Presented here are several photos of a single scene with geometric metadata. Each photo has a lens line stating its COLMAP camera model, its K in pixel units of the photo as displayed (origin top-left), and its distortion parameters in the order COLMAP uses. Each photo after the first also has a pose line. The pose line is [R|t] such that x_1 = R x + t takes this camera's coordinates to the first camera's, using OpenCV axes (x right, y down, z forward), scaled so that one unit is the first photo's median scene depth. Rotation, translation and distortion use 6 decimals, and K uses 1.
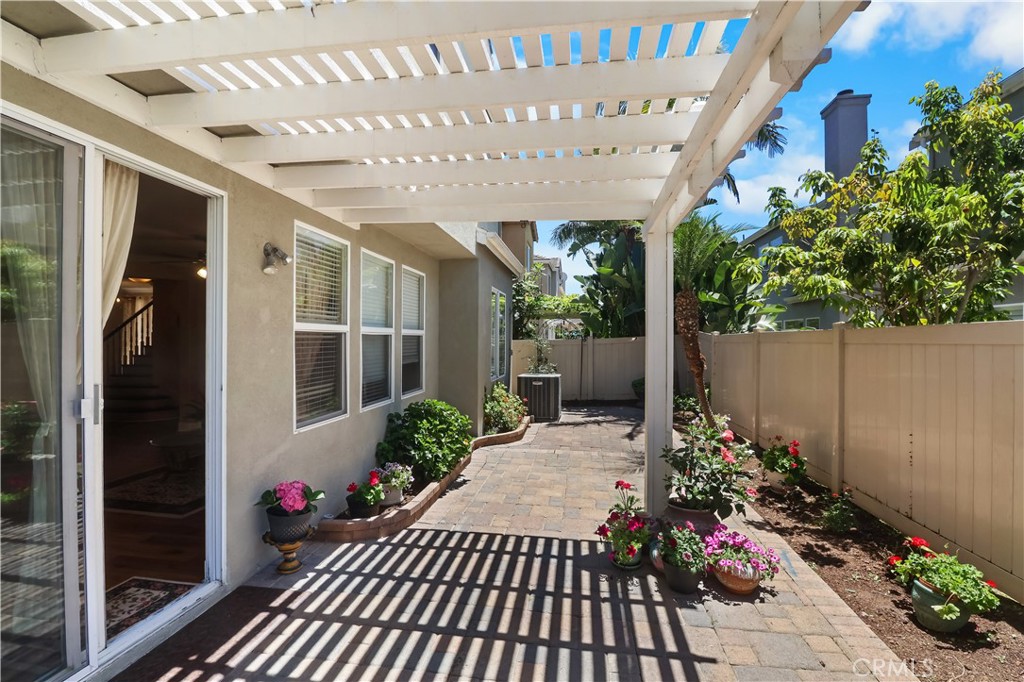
lens RADIAL K [[485.9, 0, 512.0], [0, 485.9, 341.0], [0, 0, 1]] dist [0.000913, -0.015595]
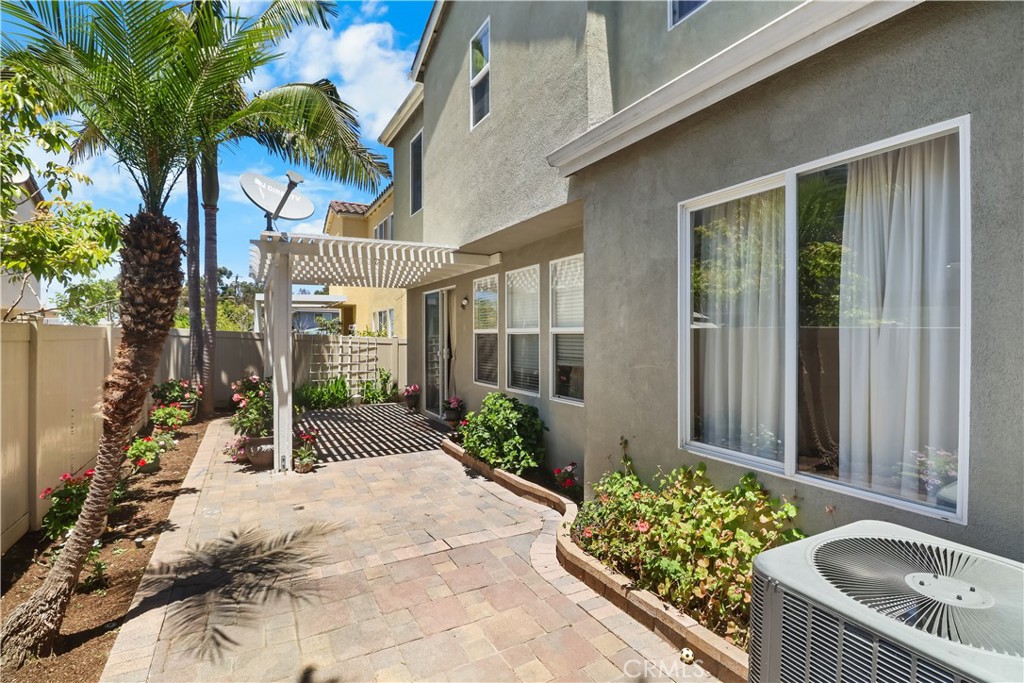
lens RADIAL K [[485.9, 0, 512.0], [0, 485.9, 341.5], [0, 0, 1]] dist [0.000913, -0.015595]
pose [[-0.803615, -0.003574, -0.595139, 0.488563], [-0.011199, 0.999896, 0.009118, -0.006573], [0.595045, 0.013992, -0.803571, 2.041080]]
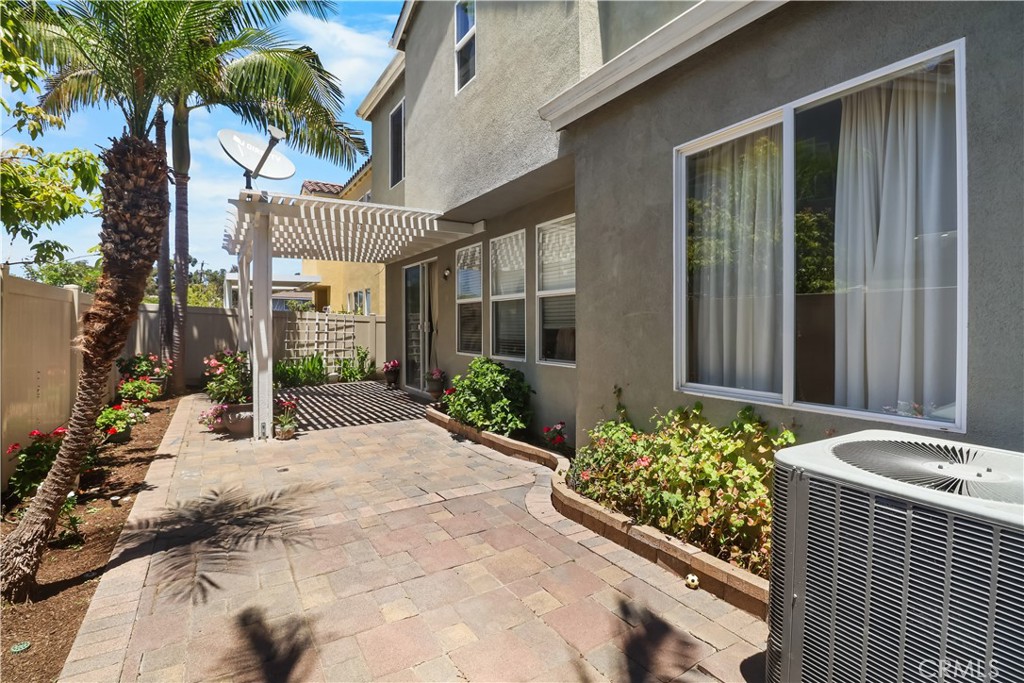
lens RADIAL K [[483.3, 0, 515.4], [0, 483.3, 325.0], [0, 0, 1]] dist [-0.000019, -0.014669]
pose [[-0.768502, -0.002250, -0.639843, 0.506233], [-0.010074, 0.999912, 0.008584, 0.047634], [0.639768, 0.013042, -0.768458, 2.017407]]
